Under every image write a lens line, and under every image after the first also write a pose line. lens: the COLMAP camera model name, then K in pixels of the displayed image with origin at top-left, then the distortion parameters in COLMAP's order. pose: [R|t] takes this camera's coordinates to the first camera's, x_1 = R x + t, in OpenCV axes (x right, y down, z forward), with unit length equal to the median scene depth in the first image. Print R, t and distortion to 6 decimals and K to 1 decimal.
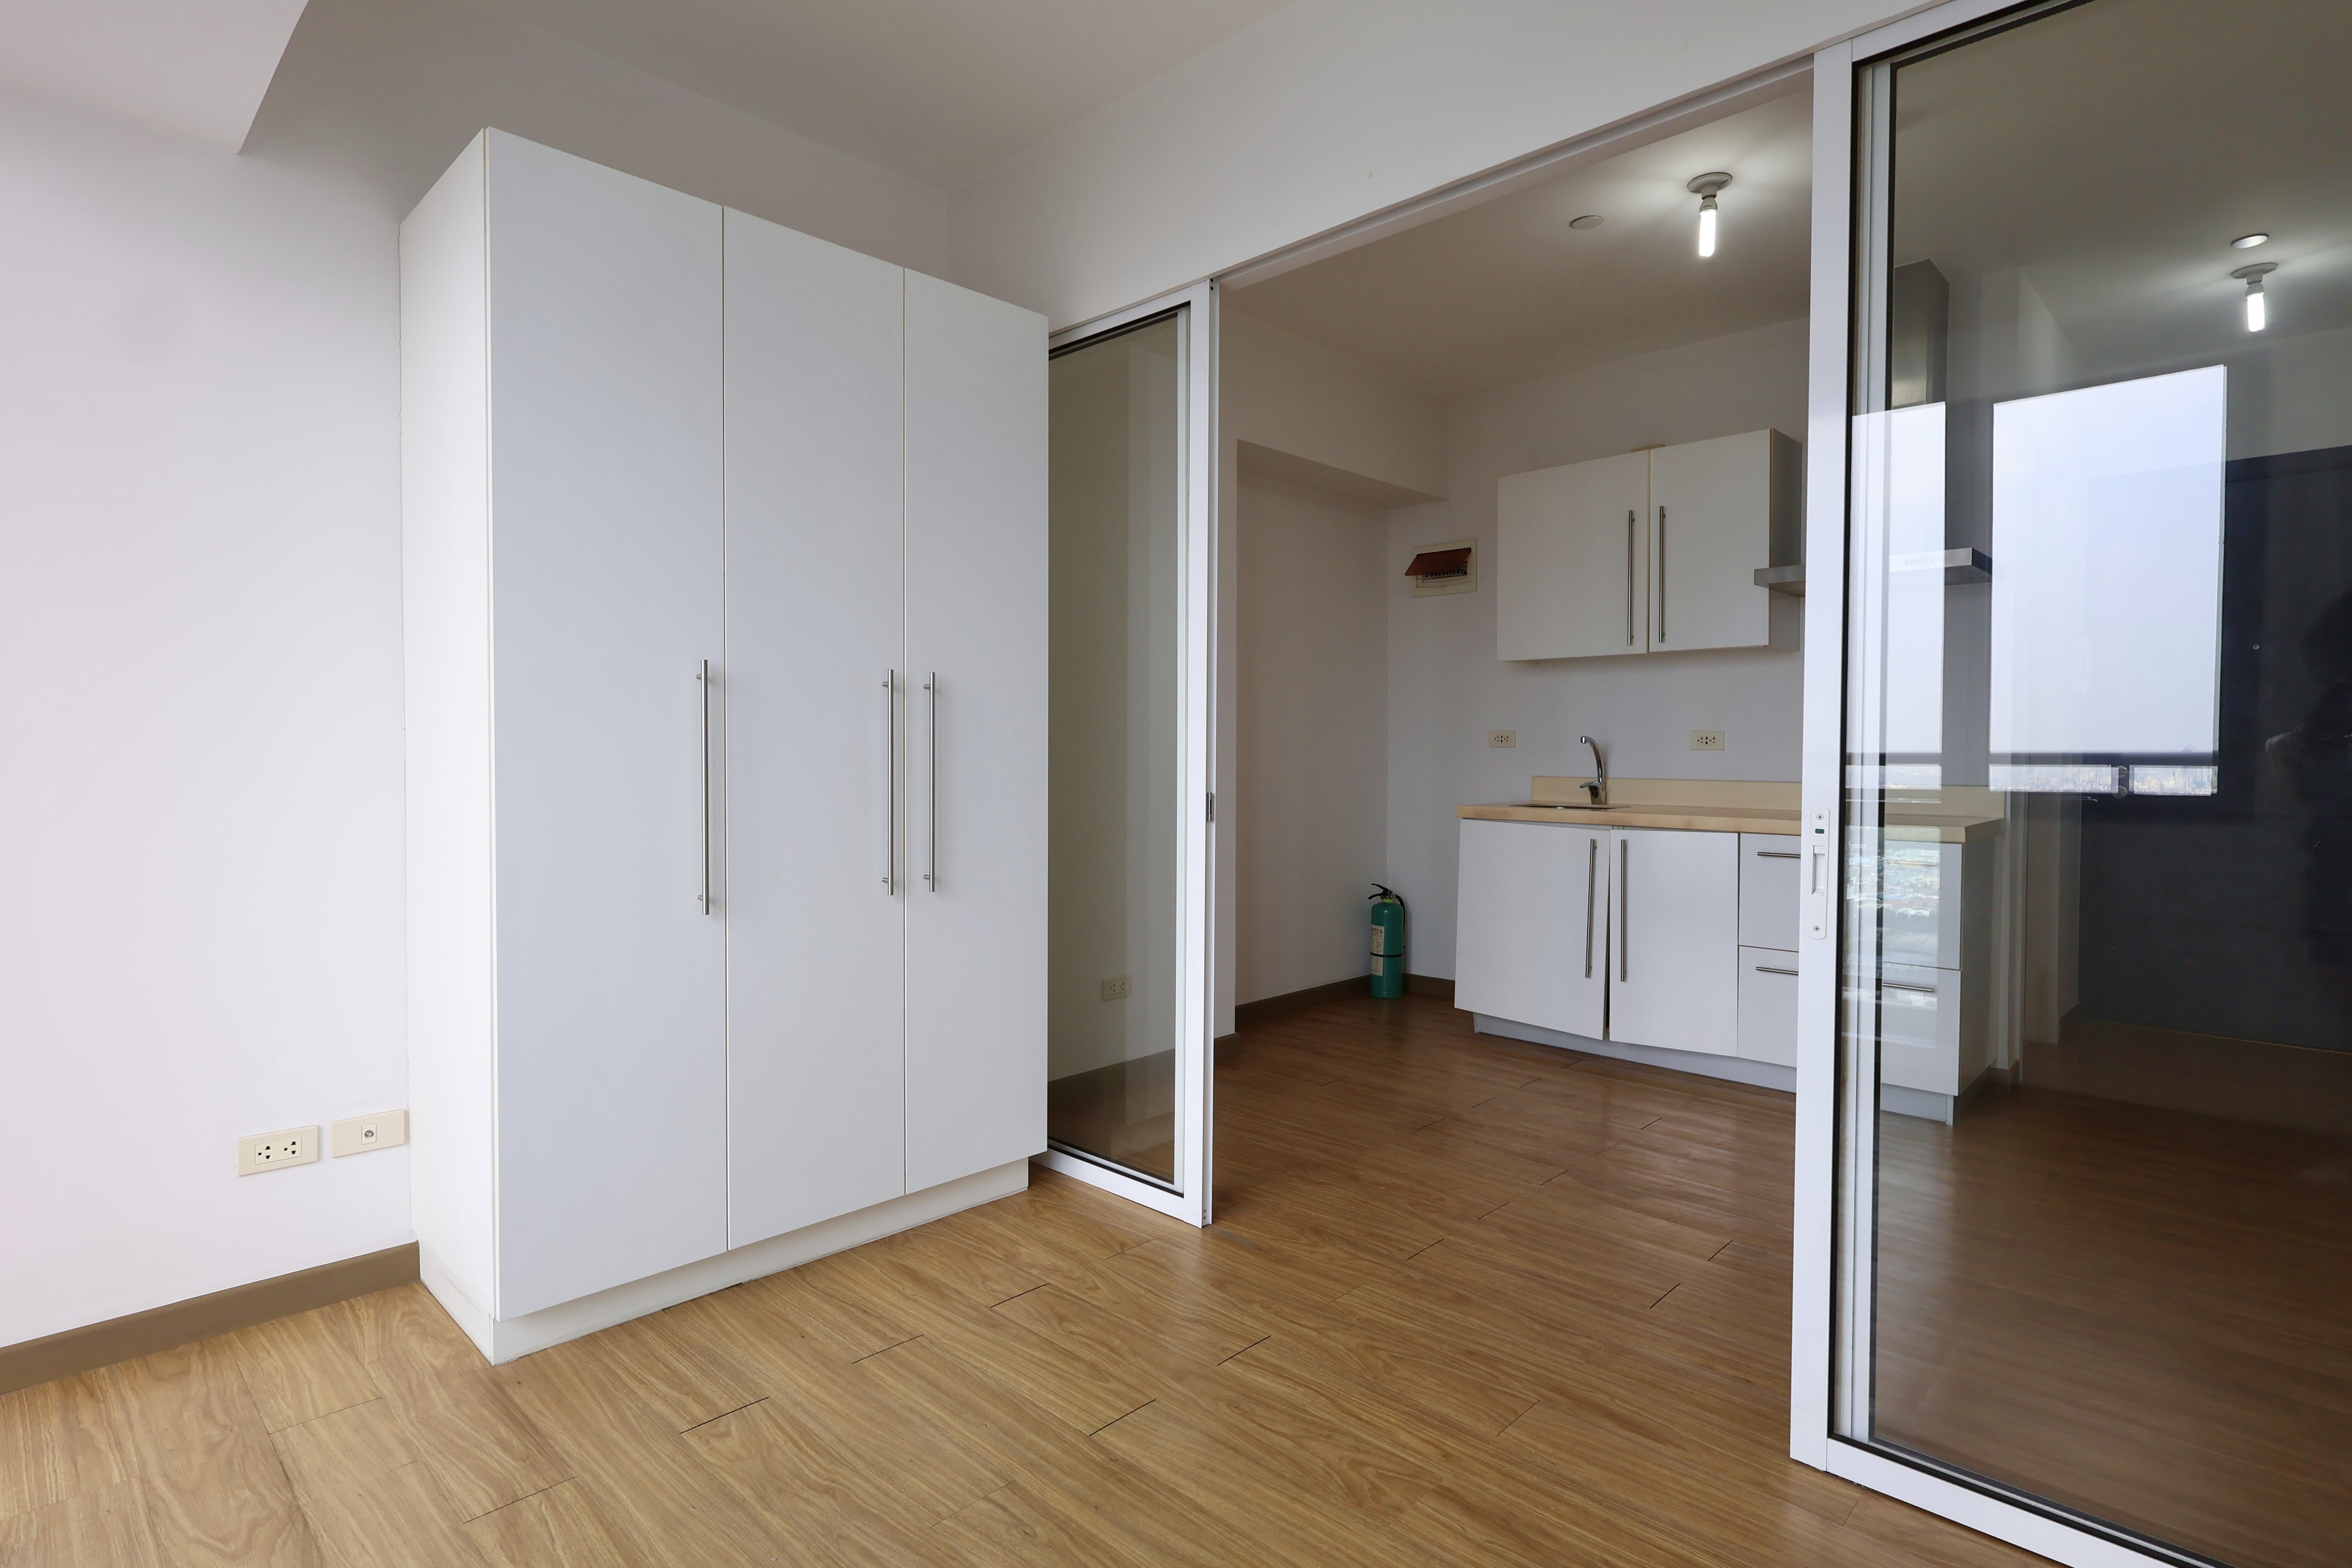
lens RADIAL K [[1185.1, 0, 1176.2], [0, 1185.1, 777.7], [0, 0, 1]] dist [0.004118, 0.000540]
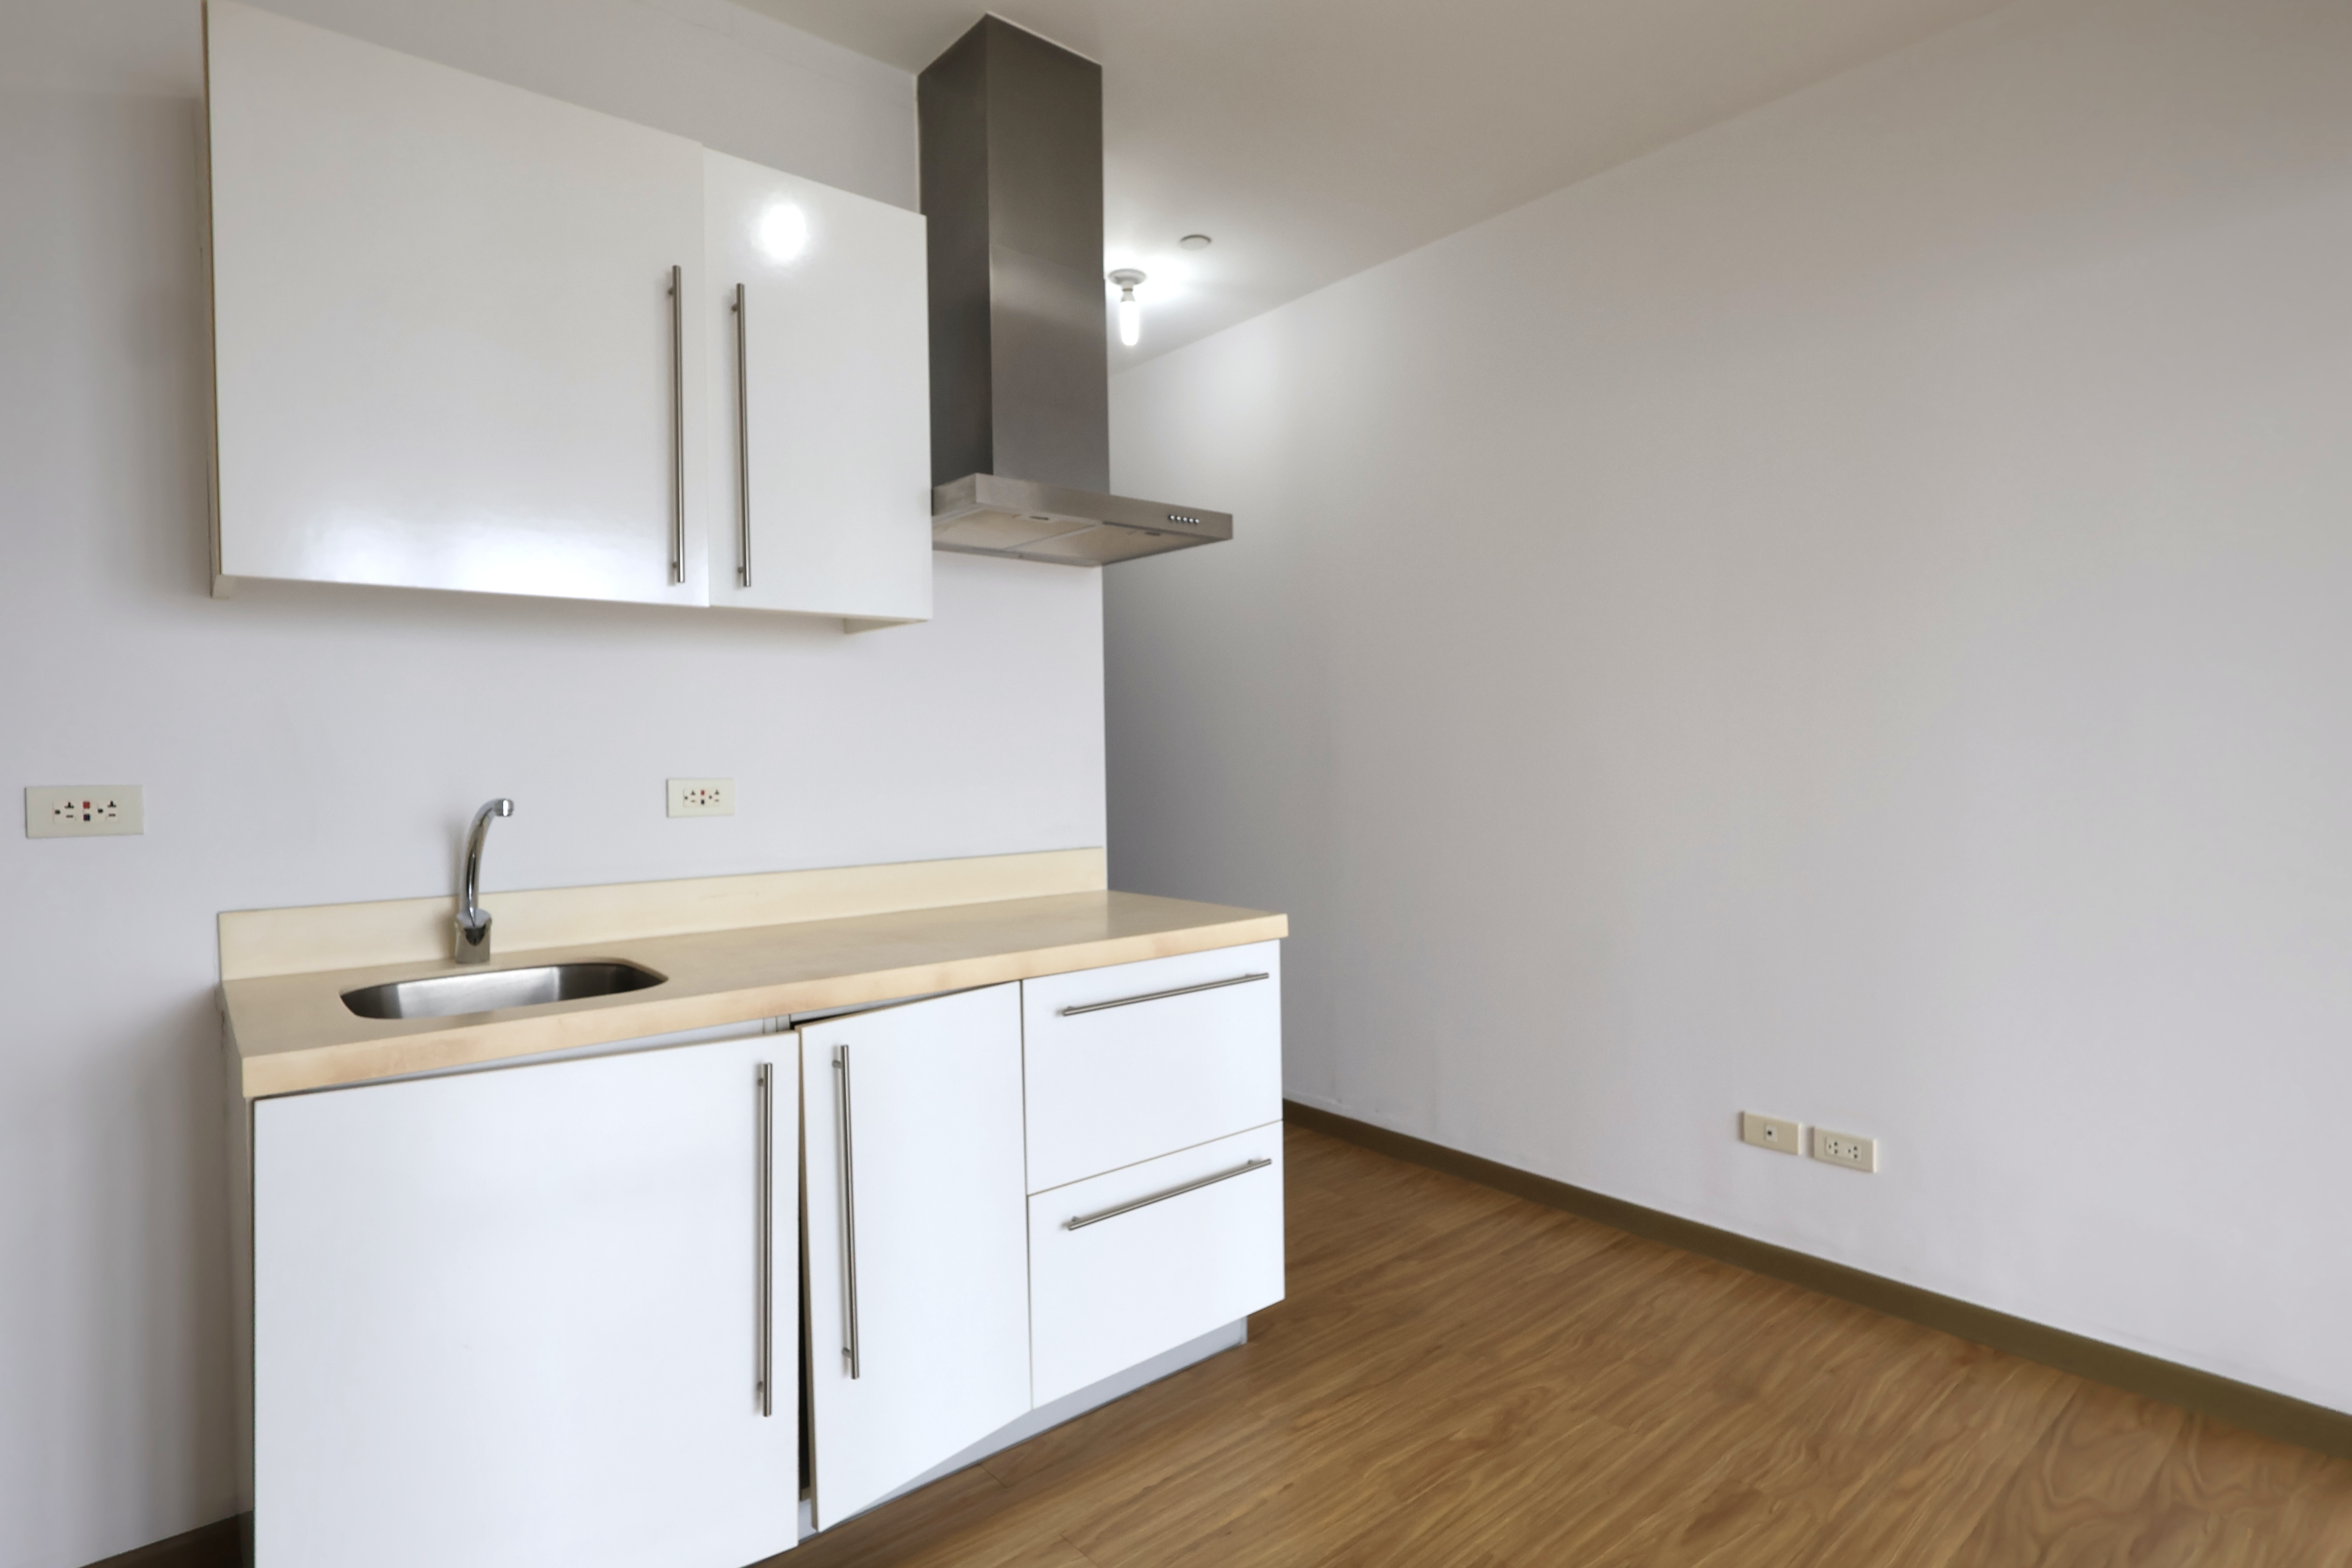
lens RADIAL K [[1185.1, 0, 1176.2], [0, 1185.1, 777.7], [0, 0, 1]] dist [0.004118, 0.000540]
pose [[0.096469, -0.026334, 0.994988, -0.038059], [0.039345, 0.998970, 0.022625, -0.064793], [-0.994558, 0.036965, 0.097405, 1.127316]]
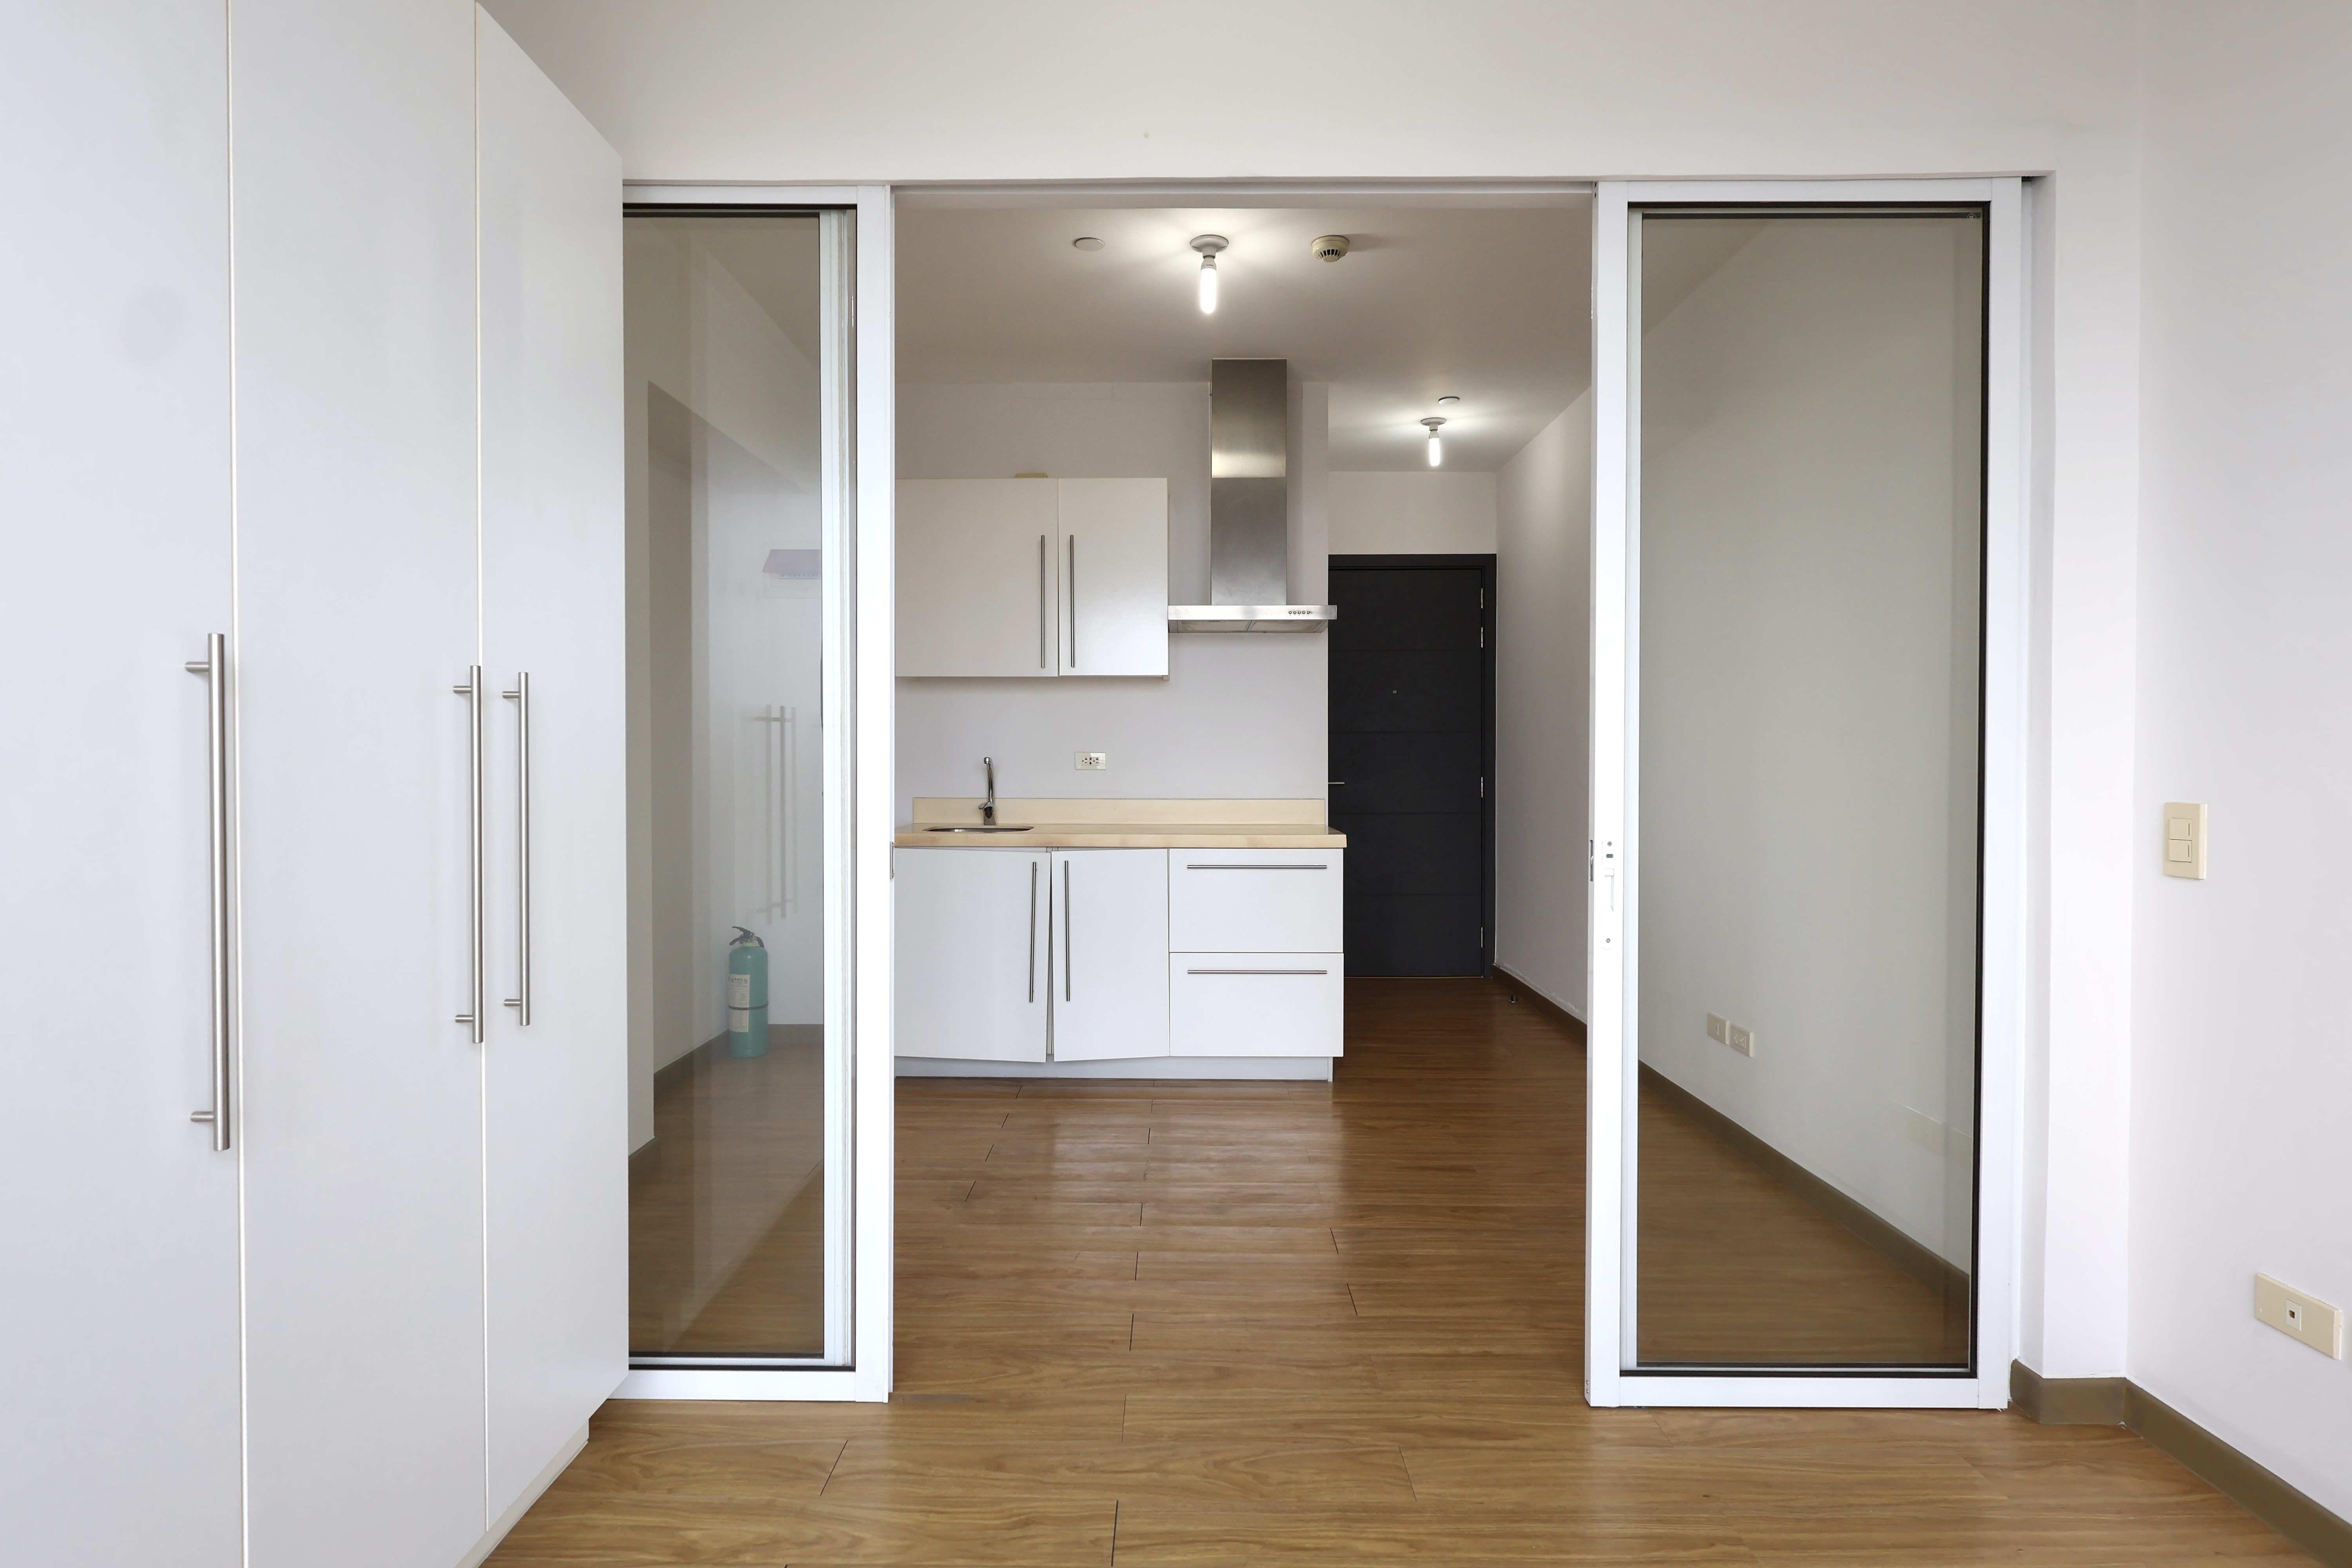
lens RADIAL K [[1180.6, 0, 1174.1], [0, 1180.6, 778.1], [0, 0, 1]] dist [-0.000717, 0.000346]
pose [[0.724195, -0.014381, 0.689446, -0.336537], [0.018565, 0.999827, 0.001354, -0.024303], [-0.689346, 0.011819, 0.724336, 0.277066]]
